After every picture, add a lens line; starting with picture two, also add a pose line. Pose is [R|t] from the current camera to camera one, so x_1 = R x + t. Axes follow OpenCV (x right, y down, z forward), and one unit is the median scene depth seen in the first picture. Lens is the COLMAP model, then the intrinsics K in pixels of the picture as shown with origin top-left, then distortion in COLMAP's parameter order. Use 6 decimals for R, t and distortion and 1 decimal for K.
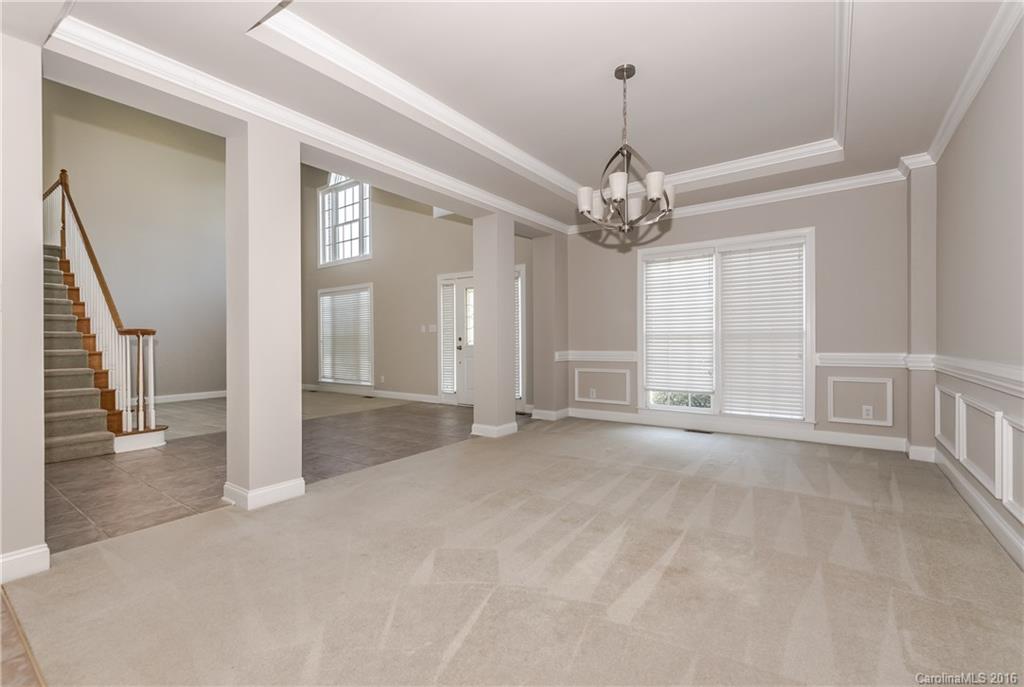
lens RADIAL K [[452.9, 0, 512.1], [0, 452.9, 342.2], [0, 0, 1]] dist [0.003869, -0.000021]
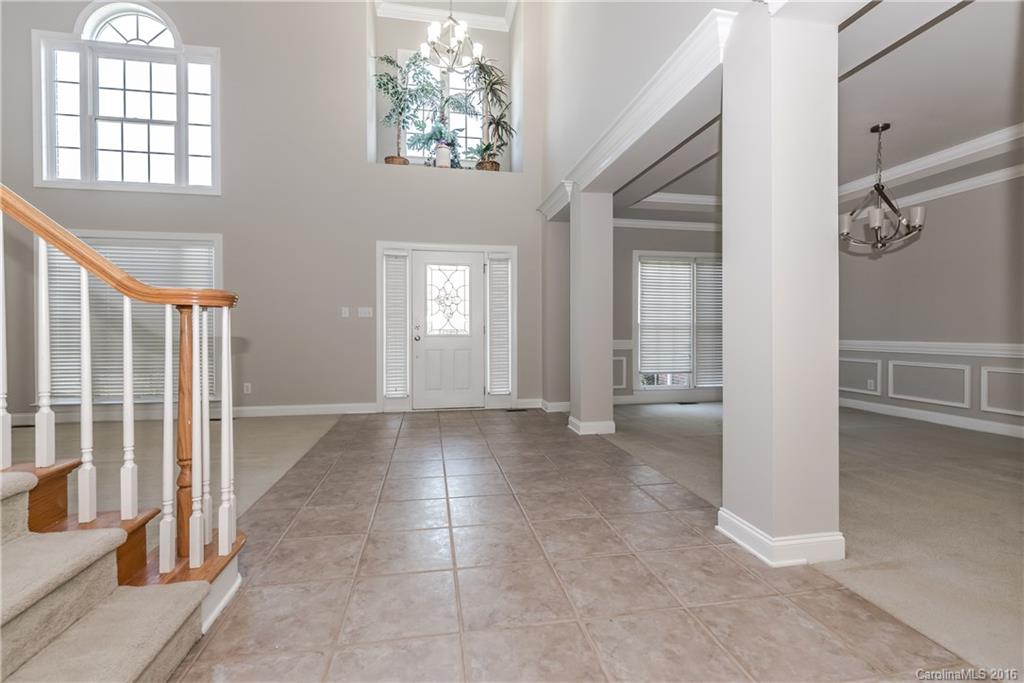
lens RADIAL K [[441.8, 0, 523.5], [0, 441.8, 336.1], [0, 0, 1]] dist [-0.001647, 0.001037]
pose [[0.687035, -0.003409, 0.726616, -0.524963], [-0.001984, 0.999976, 0.006567, 0.002989], [-0.726621, -0.005953, 0.687012, 0.320786]]
